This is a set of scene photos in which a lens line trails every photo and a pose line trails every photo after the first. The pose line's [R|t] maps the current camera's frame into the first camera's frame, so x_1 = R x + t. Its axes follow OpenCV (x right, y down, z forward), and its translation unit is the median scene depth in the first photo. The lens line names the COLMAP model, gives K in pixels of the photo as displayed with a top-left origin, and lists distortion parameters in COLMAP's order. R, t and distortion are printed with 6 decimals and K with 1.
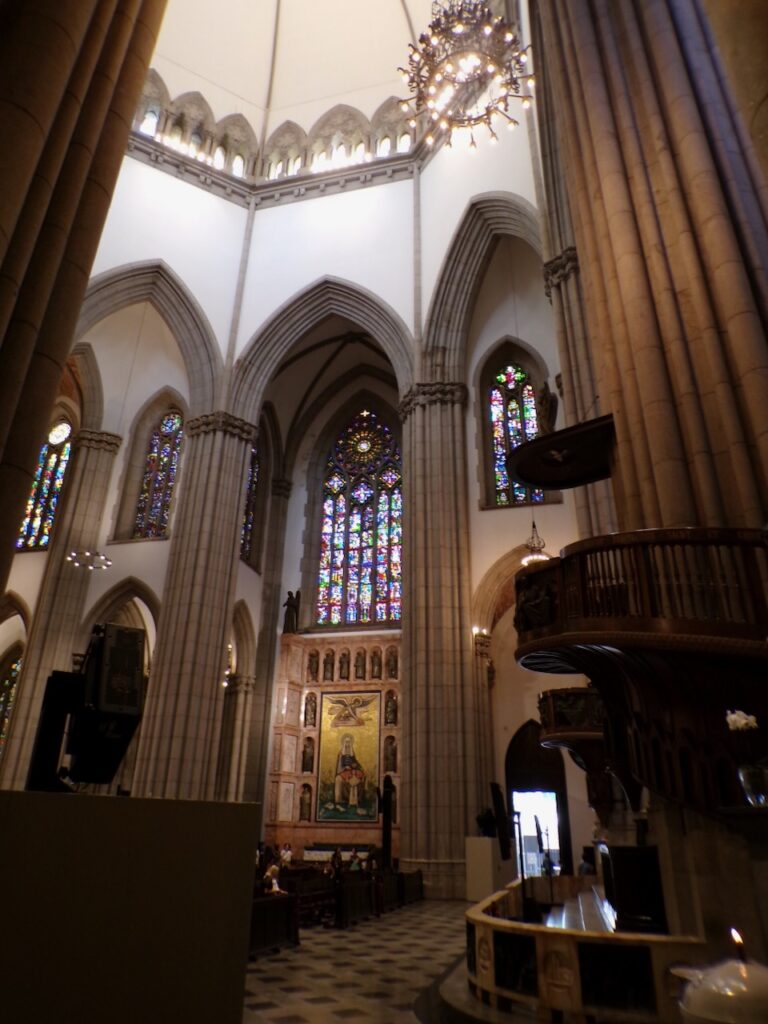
lens RADIAL K [[684.3, 0, 384.0], [0, 684.3, 512.0], [0, 0, 1]] dist [-0.007661, 0.000575]
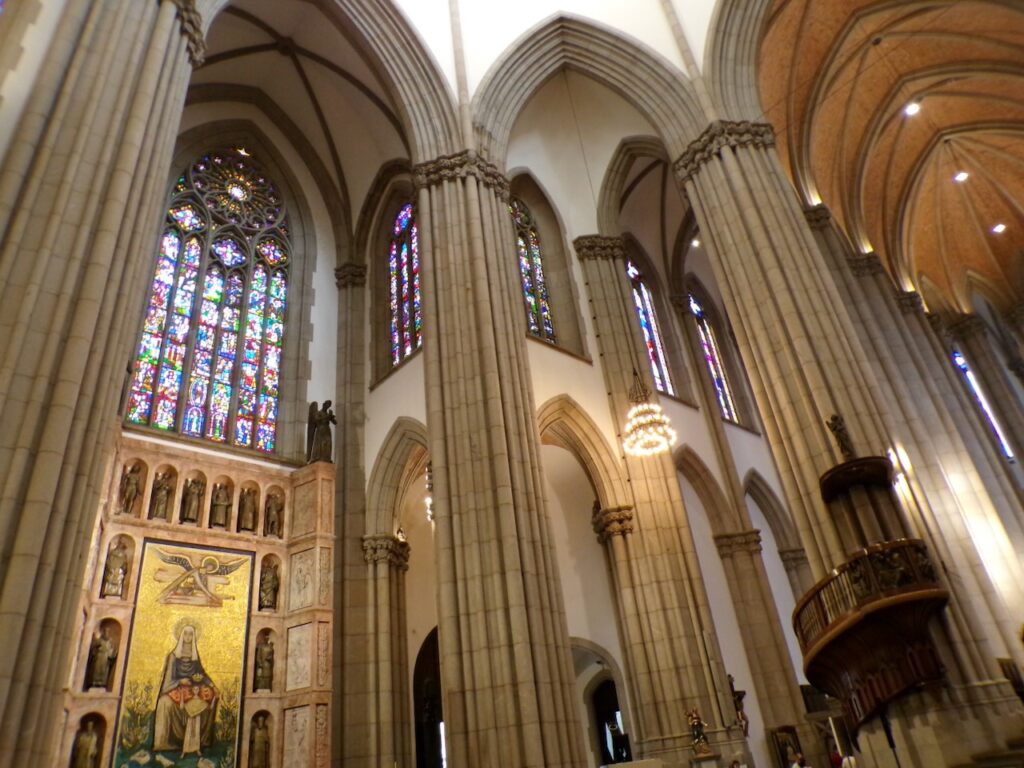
lens RADIAL K [[684.3, 0, 512.0], [0, 684.3, 384.0], [0, 0, 1]] dist [-0.007661, 0.000575]
pose [[0.572814, 0.352298, 0.740115, -0.340354], [-0.251330, 0.934921, -0.250509, 0.199008], [-0.780203, -0.042518, 0.624079, 0.419739]]
